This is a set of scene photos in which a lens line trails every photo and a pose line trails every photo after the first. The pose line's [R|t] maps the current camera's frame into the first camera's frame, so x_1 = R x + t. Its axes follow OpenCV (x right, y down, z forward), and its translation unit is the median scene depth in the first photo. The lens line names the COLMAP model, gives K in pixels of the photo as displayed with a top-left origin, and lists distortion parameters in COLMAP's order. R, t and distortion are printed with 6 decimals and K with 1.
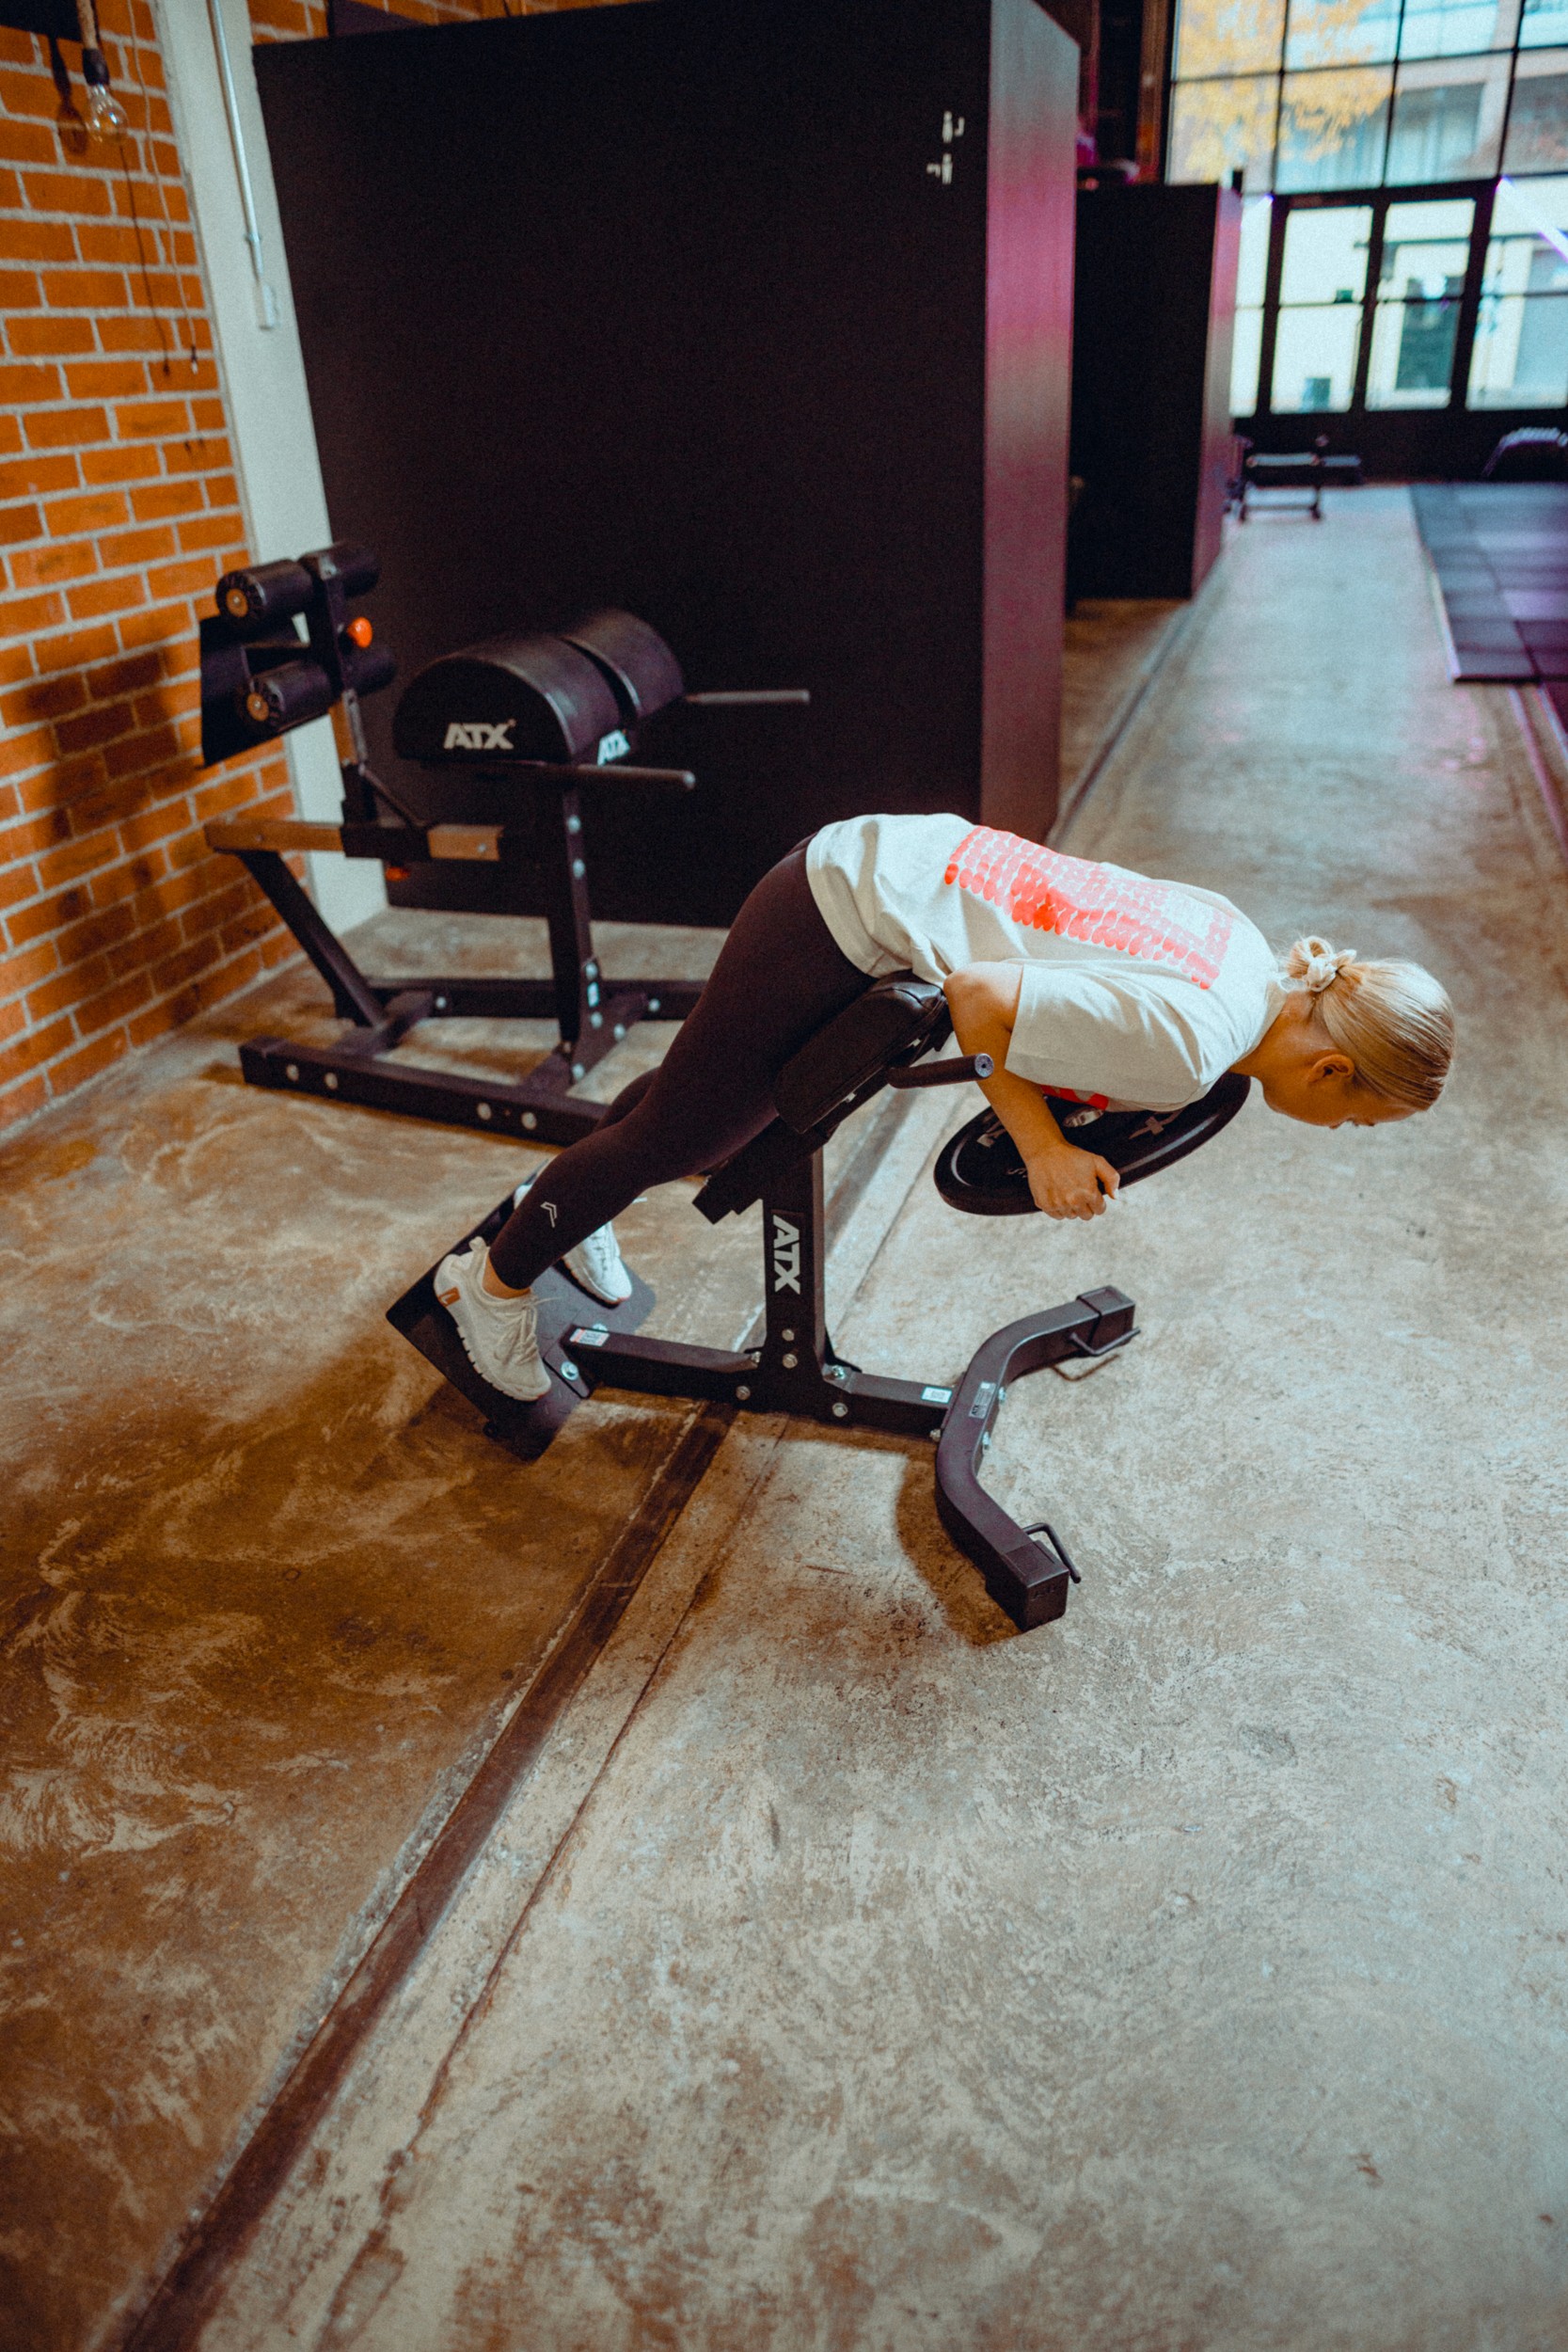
lens RADIAL K [[1624.5, 0, 790.0], [0, 1624.5, 1167.7], [0, 0, 1]] dist [-0.038495, 0.042402]
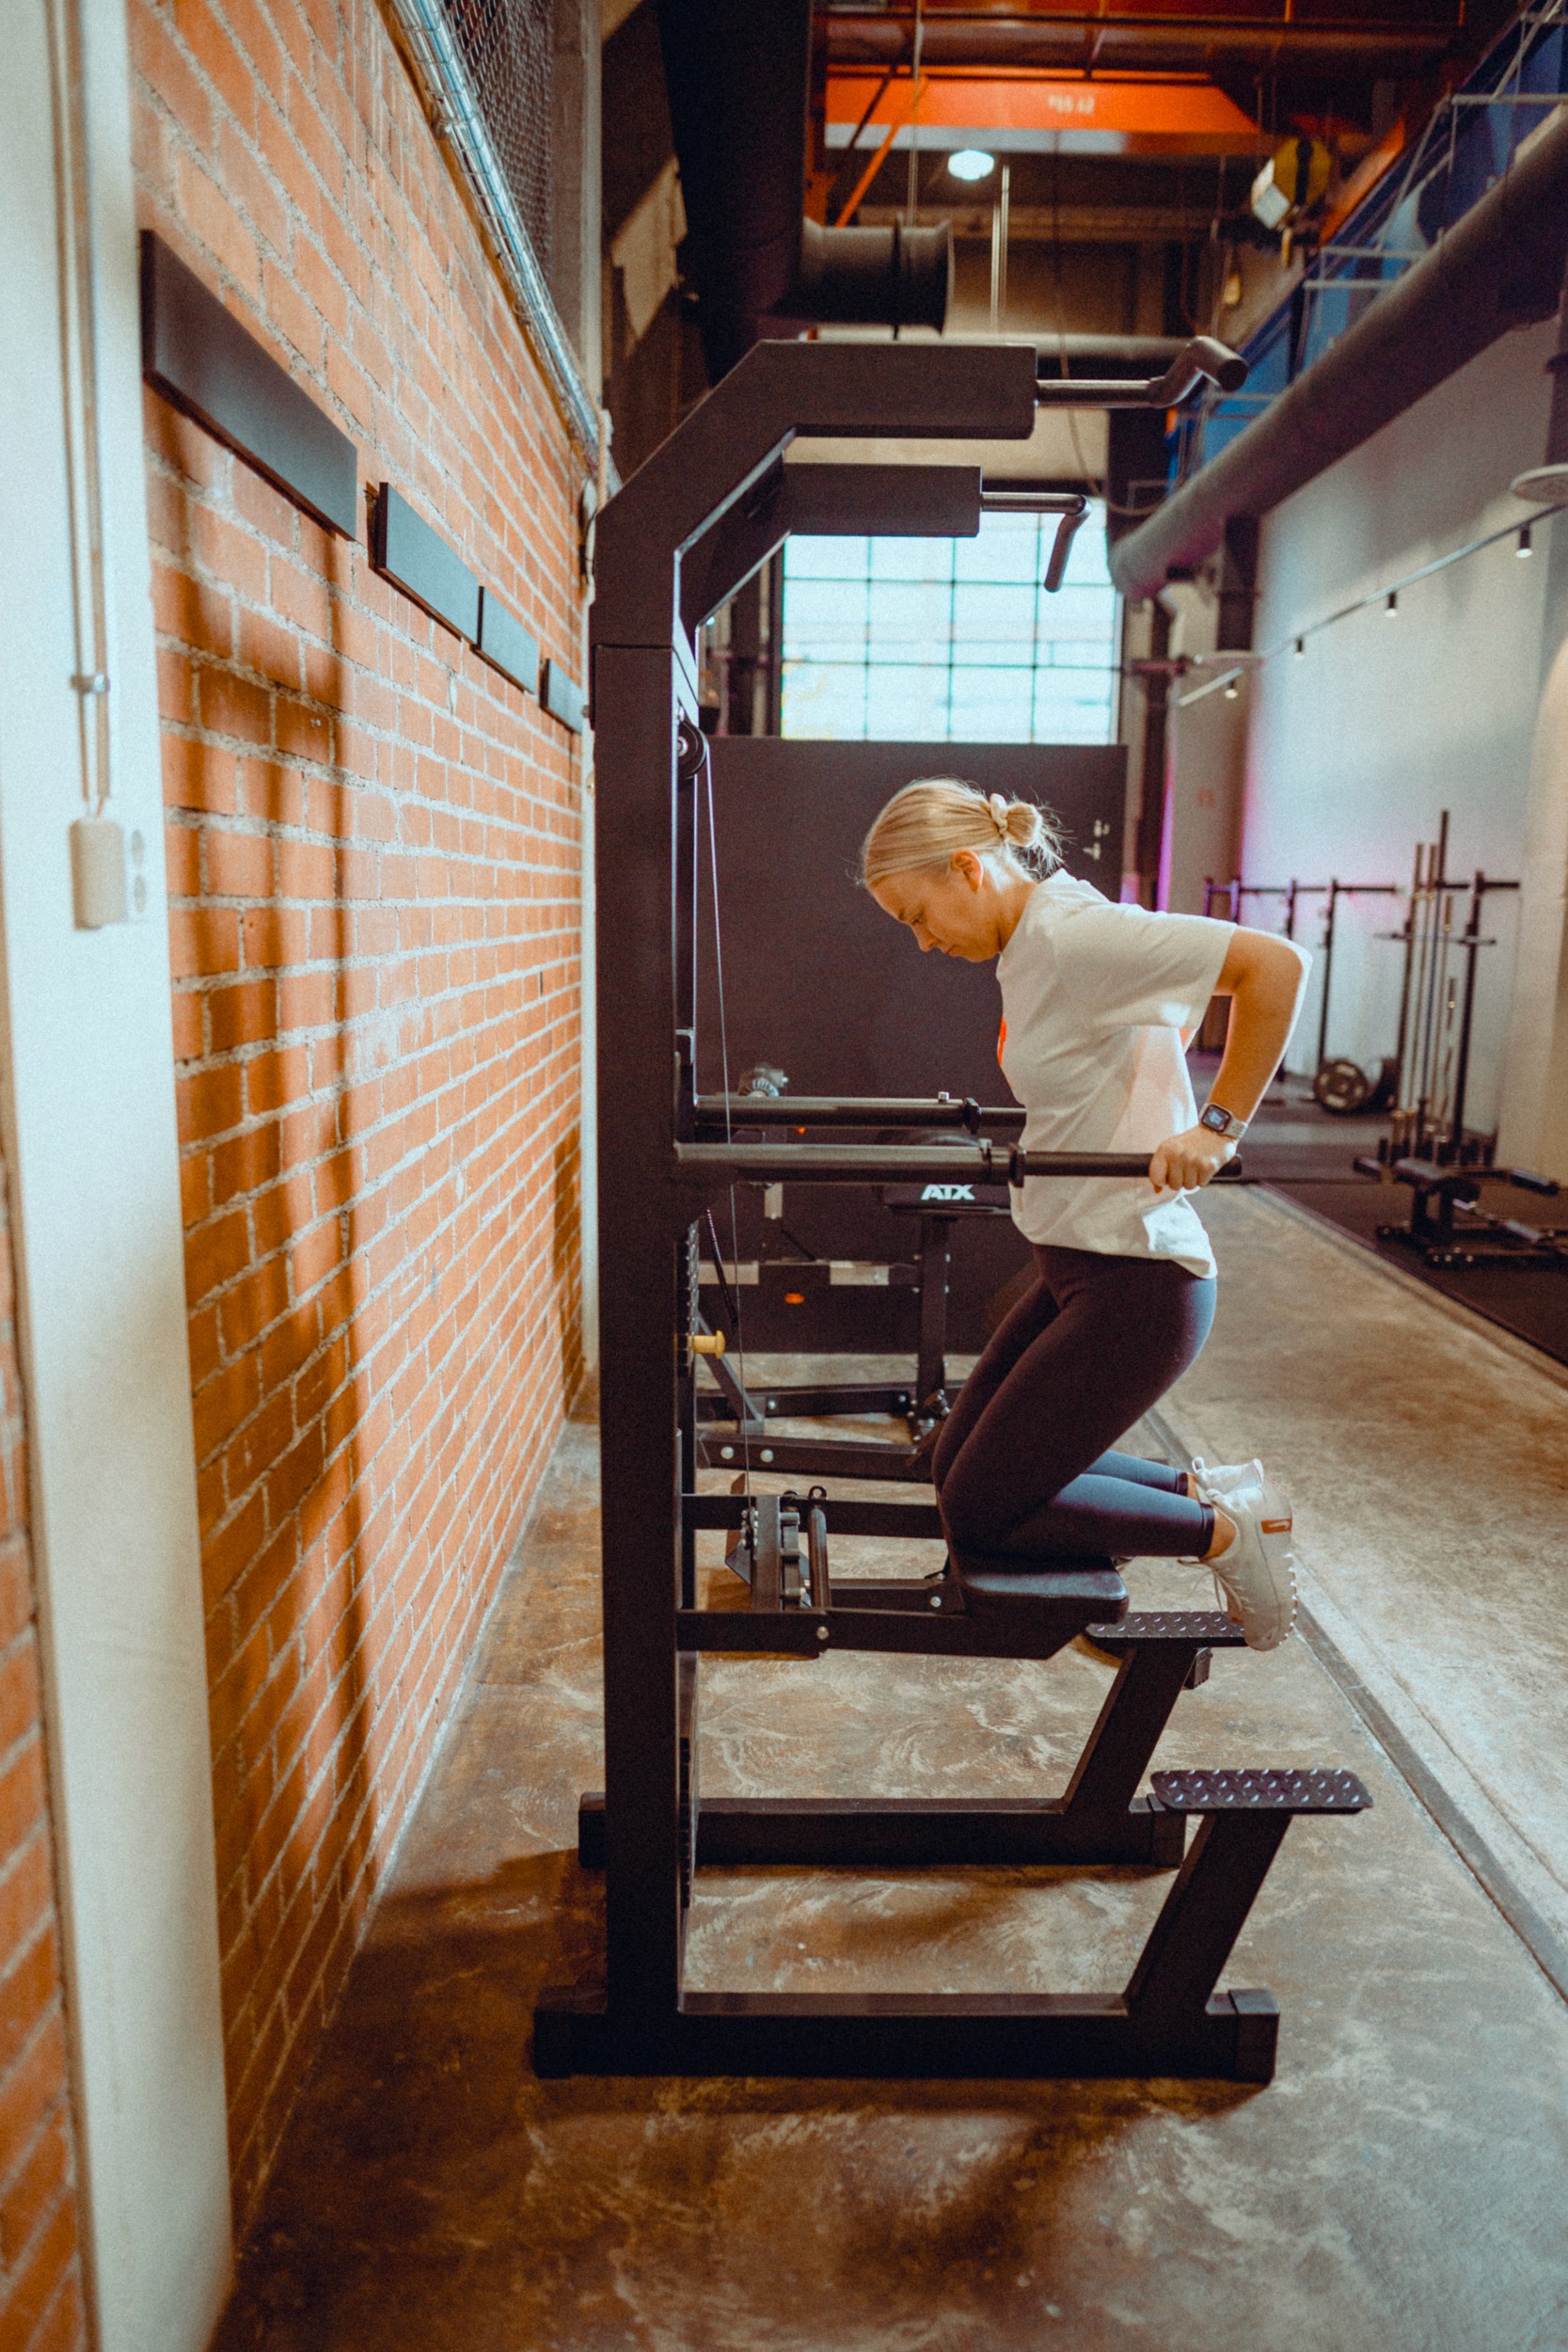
lens RADIAL K [[1624.5, 0, 790.0], [0, 1624.5, 1167.7], [0, 0, 1]] dist [-0.038495, 0.042402]
pose [[0.951063, -0.003731, 0.308974, -0.671428], [0.099758, 0.950091, -0.295594, 0.113219], [-0.292451, 0.311951, 0.903969, -0.249010]]
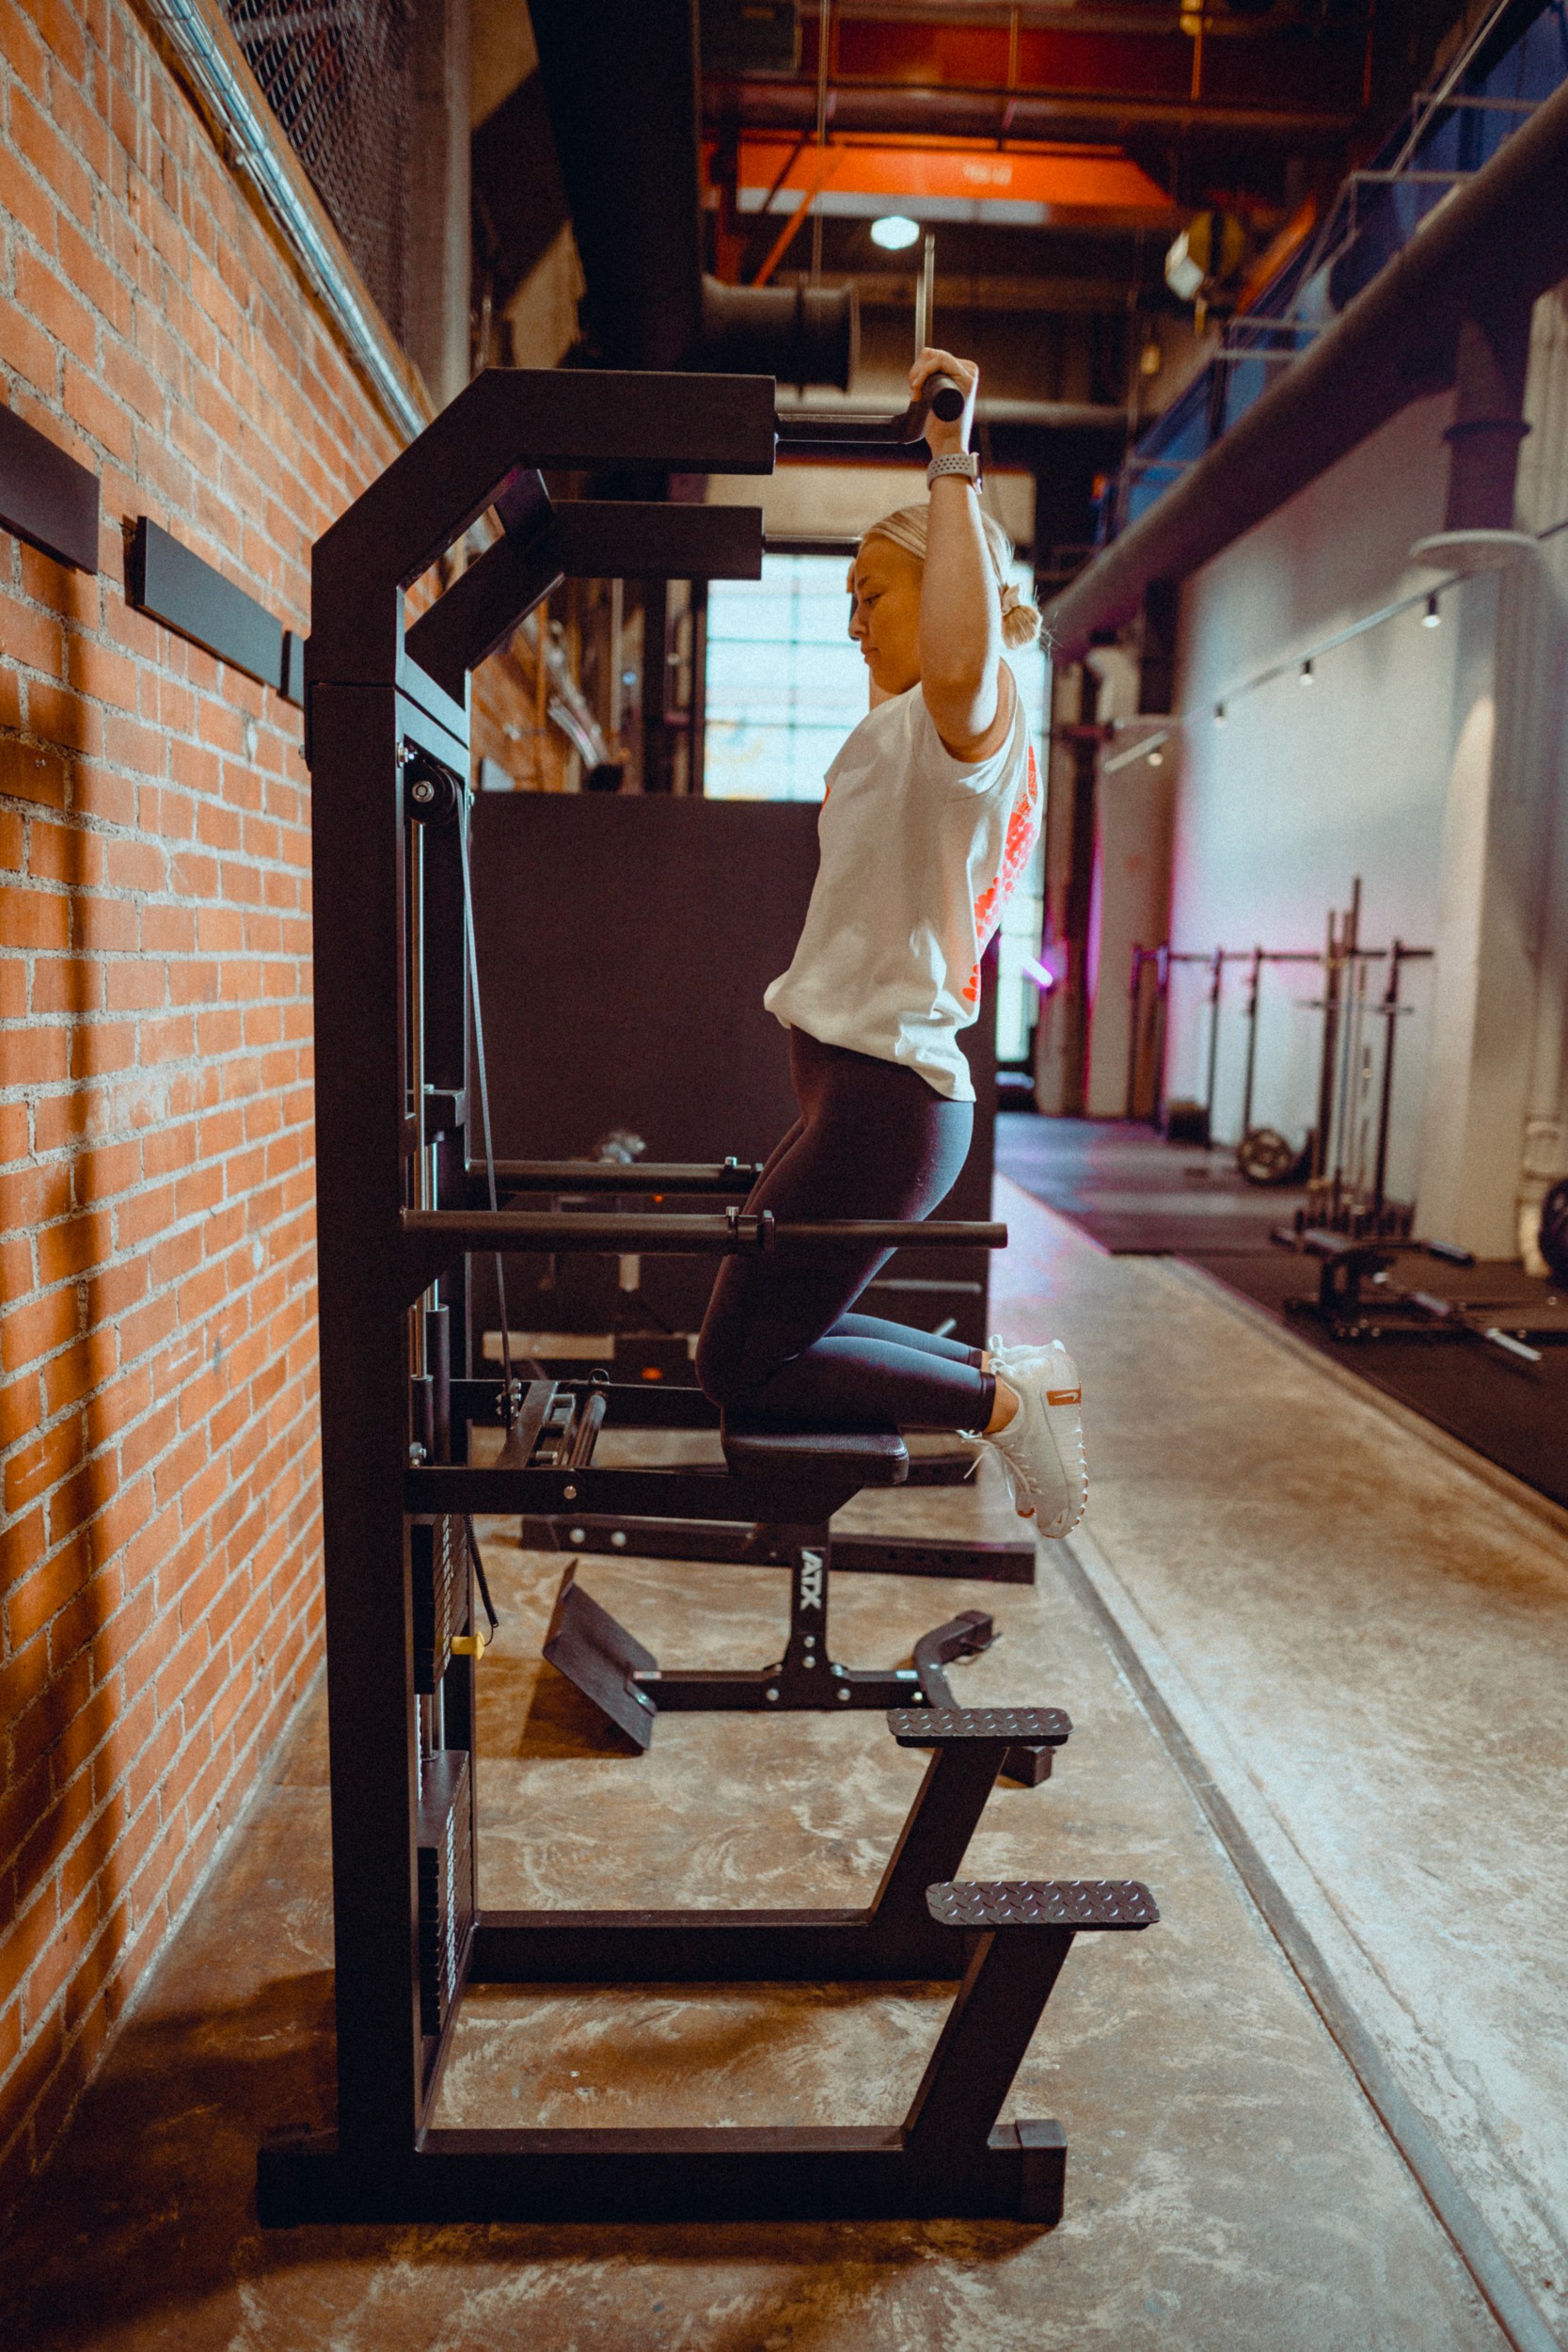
lens RADIAL K [[1656.8, 0, 784.0], [0, 1656.8, 1176.0], [0, 0, 1]] dist [-0.039650, 0.043434]
pose [[0.942434, 0.011502, 0.334196, -0.596262], [0.104956, 0.938730, -0.328284, 0.114166], [-0.317495, 0.344461, 0.883484, -0.249134]]
